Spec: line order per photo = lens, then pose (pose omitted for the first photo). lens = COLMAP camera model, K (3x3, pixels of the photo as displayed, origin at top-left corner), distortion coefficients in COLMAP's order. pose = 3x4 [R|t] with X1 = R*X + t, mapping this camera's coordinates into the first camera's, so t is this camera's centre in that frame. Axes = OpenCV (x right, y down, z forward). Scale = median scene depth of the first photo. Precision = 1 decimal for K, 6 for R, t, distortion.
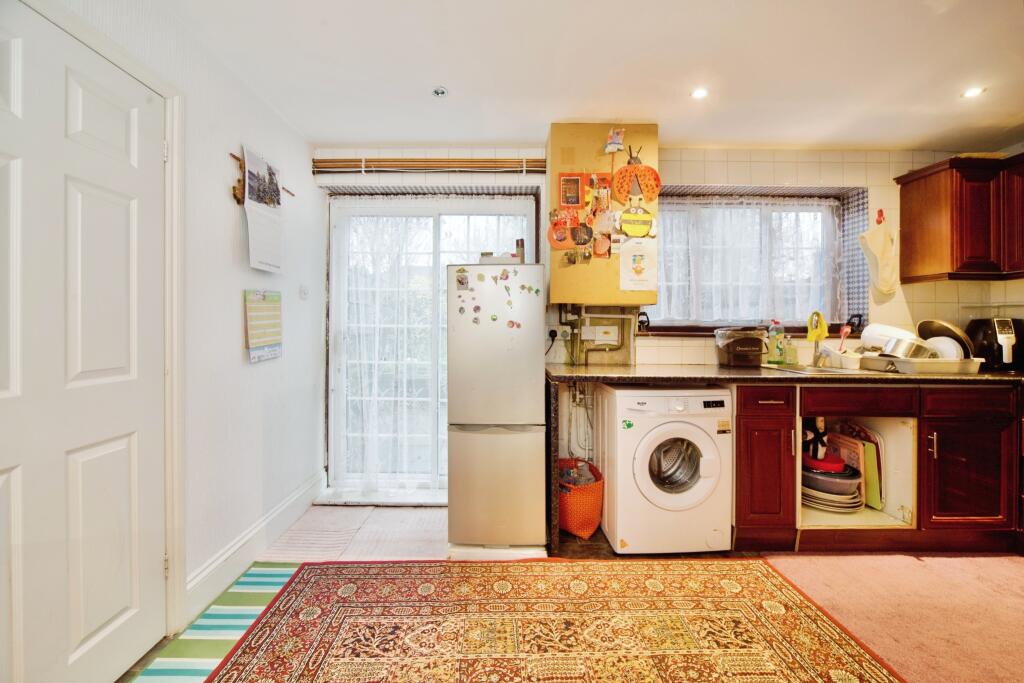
lens RADIAL K [[373.2, 0, 512.5], [0, 373.2, 326.7], [0, 0, 1]] dist [0.000063, 0.000036]
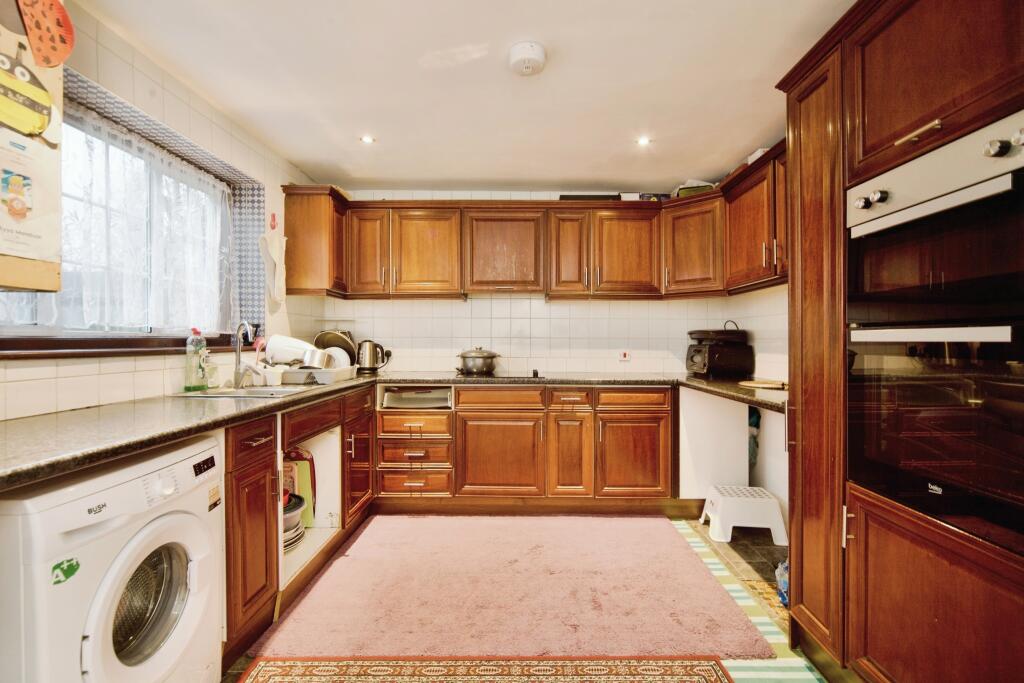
lens RADIAL K [[453.7, 0, 512.0], [0, 453.7, 341.5], [0, 0, 1]] dist [-0.002818, -0.000306]
pose [[0.054479, -0.010519, 0.998459, -0.132766], [-0.001479, 0.999943, 0.010615, -0.003847], [-0.998514, -0.002055, 0.054461, 0.347811]]
